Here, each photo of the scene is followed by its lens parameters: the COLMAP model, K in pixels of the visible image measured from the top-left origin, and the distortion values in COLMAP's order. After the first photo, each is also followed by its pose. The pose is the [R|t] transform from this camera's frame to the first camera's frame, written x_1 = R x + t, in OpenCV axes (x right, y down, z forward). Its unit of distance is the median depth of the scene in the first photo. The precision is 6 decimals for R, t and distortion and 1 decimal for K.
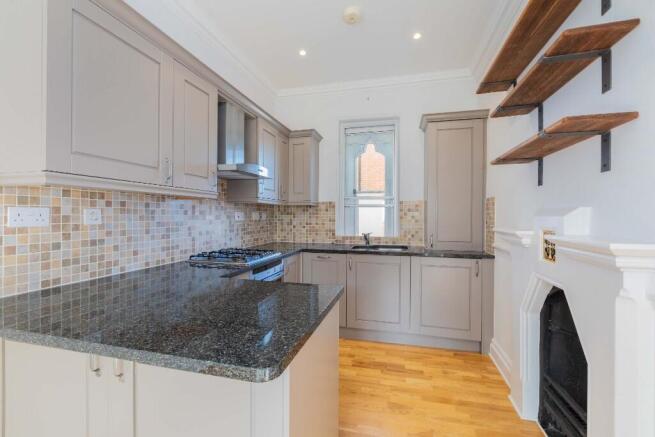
lens RADIAL K [[290.5, 0, 326.8], [0, 290.5, 216.6], [0, 0, 1]] dist [-0.000156, 0.000007]
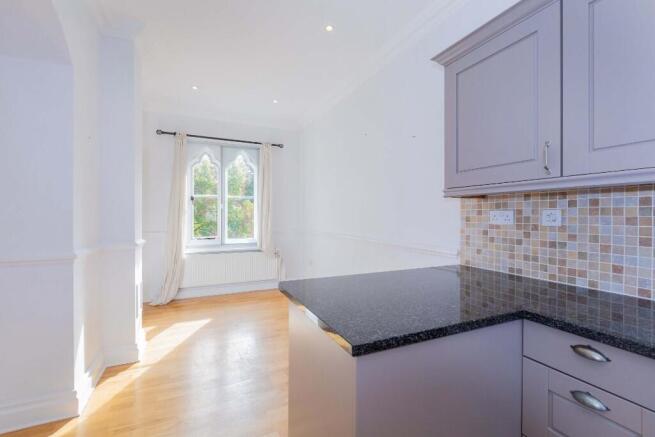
lens RADIAL K [[290.5, 0, 327.5], [0, 290.5, 216.0], [0, 0, 1]] dist [-0.000156, 0.000007]
pose [[-0.771819, 0.005122, -0.635822, 0.415711], [0.000173, 0.999969, 0.007847, -0.014378], [0.635843, 0.005946, -0.771796, 1.314948]]
